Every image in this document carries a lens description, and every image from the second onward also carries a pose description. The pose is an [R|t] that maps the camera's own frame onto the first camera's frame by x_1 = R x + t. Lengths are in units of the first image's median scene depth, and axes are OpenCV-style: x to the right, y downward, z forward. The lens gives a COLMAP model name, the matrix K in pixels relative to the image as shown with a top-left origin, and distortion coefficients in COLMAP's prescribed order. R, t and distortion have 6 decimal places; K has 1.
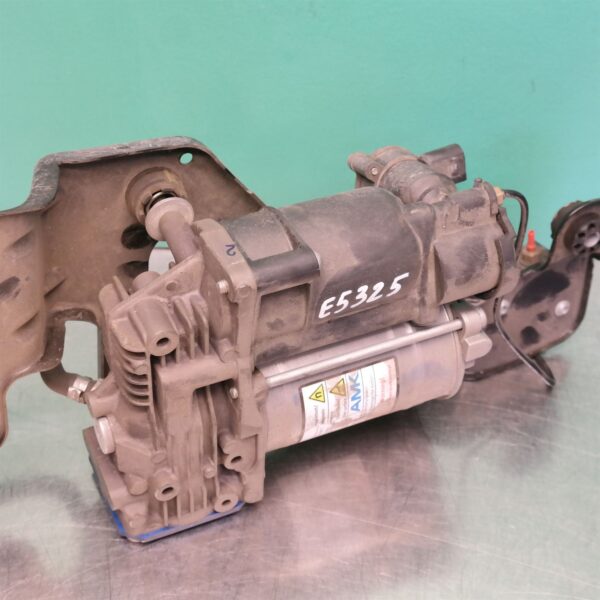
lens RADIAL K [[1063.3, 0, 298.7], [0, 1063.3, 299.1], [0, 0, 1]] dist [-0.053573, 0.000000]
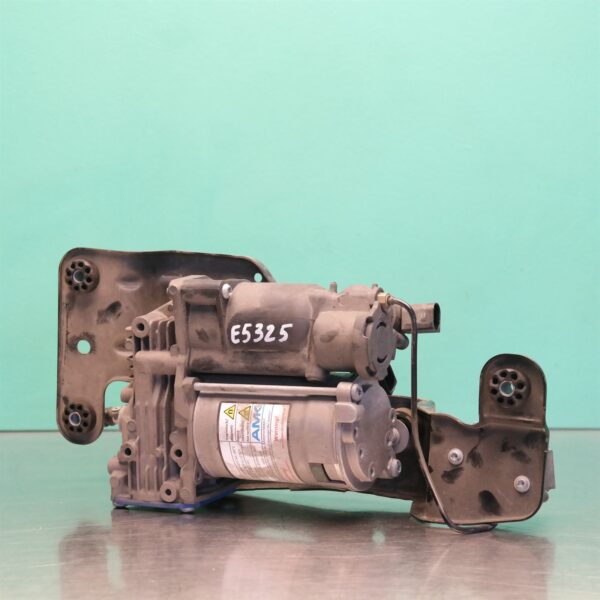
lens RADIAL K [[1586.4, 0, 299.4], [0, 1586.4, 301.0], [0, 0, 1]] dist [0.276347, 0.000000]
pose [[0.625458, 0.007966, -0.780217, 1.702000], [-0.474435, 0.797741, -0.372184, 0.709031], [0.619446, 0.602948, 0.502733, -0.066550]]
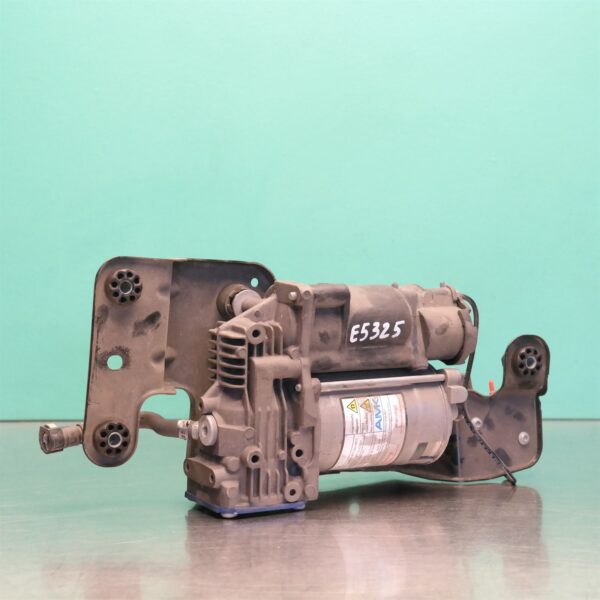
lens RADIAL K [[1493.2, 0, 300.1], [0, 1493.2, 299.7], [0, 0, 1]] dist [0.153271, 0.000000]
pose [[0.996747, -0.034737, 0.072726, -0.202302], [0.071020, 0.805171, -0.588775, 1.199558], [-0.038105, 0.592024, 0.805019, -0.758845]]
